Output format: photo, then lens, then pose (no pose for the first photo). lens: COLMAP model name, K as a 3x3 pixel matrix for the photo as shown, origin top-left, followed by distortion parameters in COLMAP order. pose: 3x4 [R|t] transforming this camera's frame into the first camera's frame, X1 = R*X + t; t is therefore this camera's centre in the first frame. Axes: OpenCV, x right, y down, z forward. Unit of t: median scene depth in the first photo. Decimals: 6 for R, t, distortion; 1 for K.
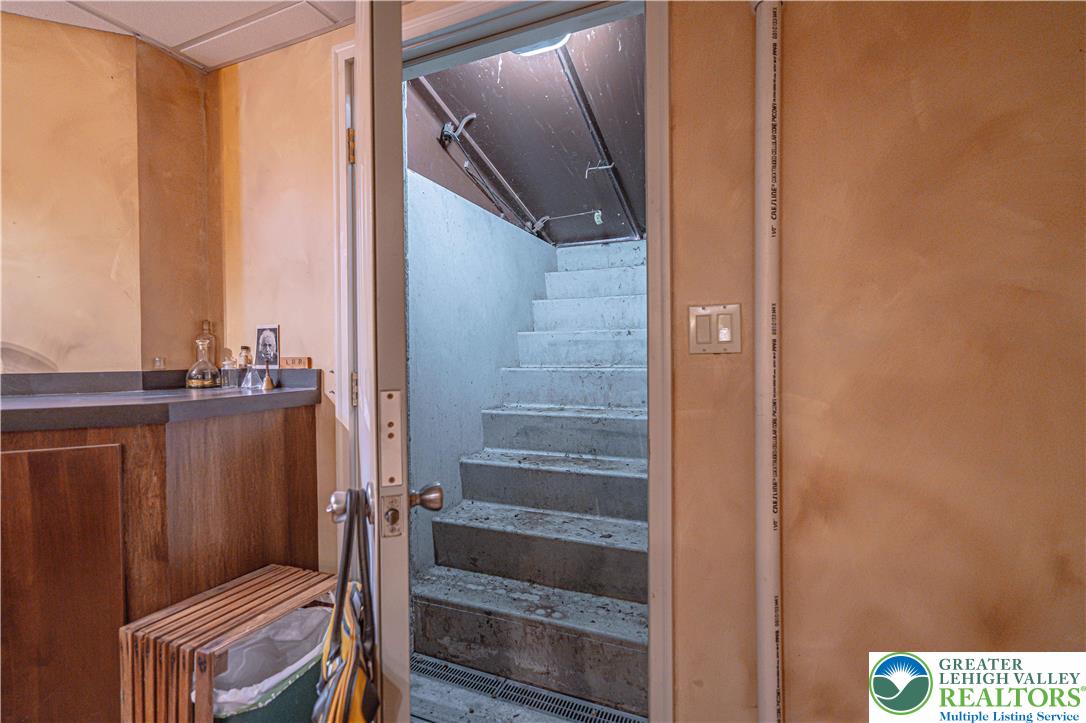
lens RADIAL K [[497.6, 0, 544.9], [0, 497.6, 363.1], [0, 0, 1]] dist [0.001027, 0.000555]
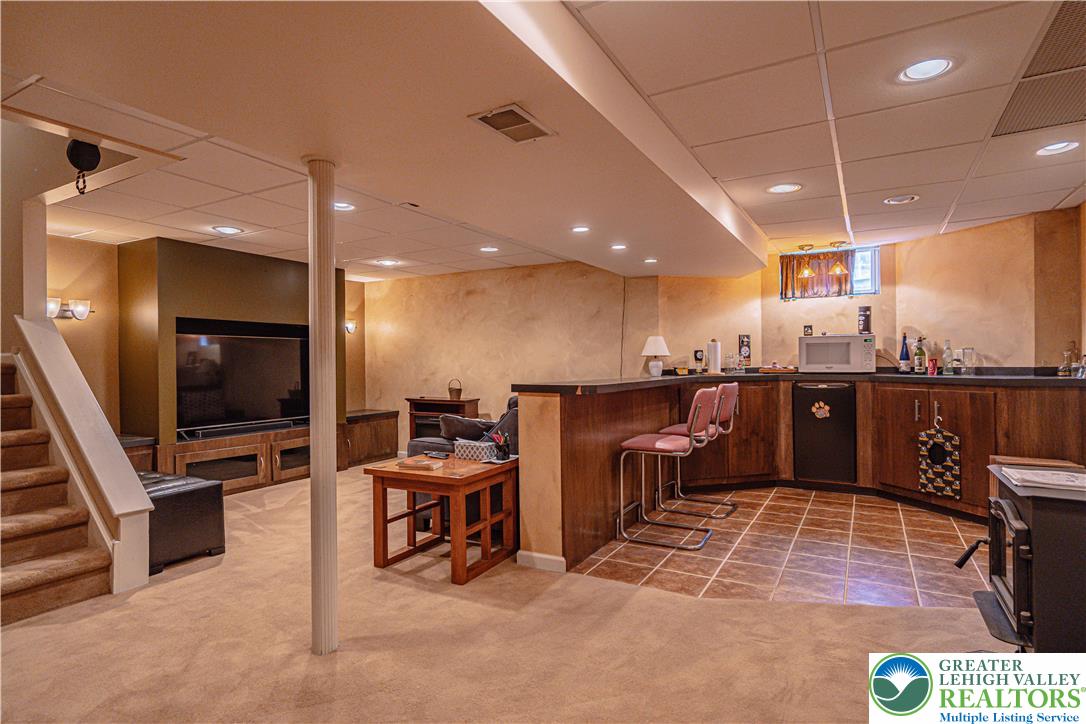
lens RADIAL K [[578.2, 0, 543.0], [0, 578.2, 362.0], [0, 0, 1]] dist [-0.001279, -0.000299]
pose [[-0.111851, 0.011637, -0.993657, 1.867273], [-0.002147, 0.999926, 0.011952, -0.029955], [0.993723, 0.003470, -0.111817, -0.814078]]
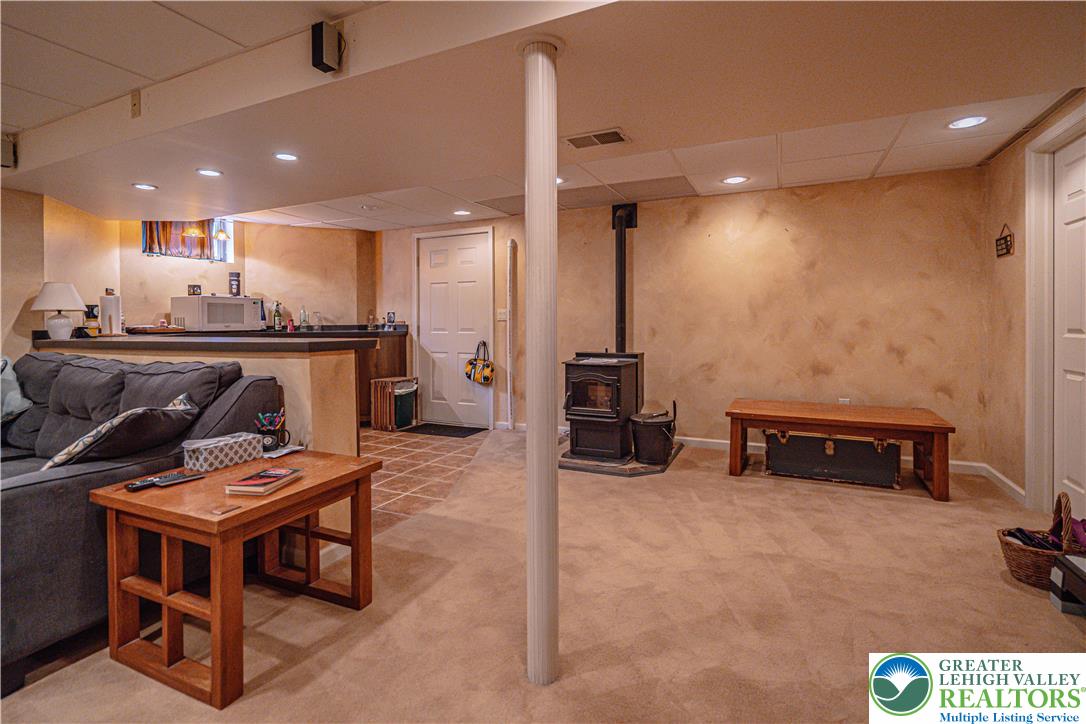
lens RADIAL K [[503.4, 0, 544.1], [0, 503.4, 323.7], [0, 0, 1]] dist [-0.001367, -0.000030]
pose [[0.999304, 0.005924, -0.036832, 0.608247], [-0.006206, 0.999952, -0.007542, 0.026517], [0.036786, 0.007765, 0.999293, -2.404524]]
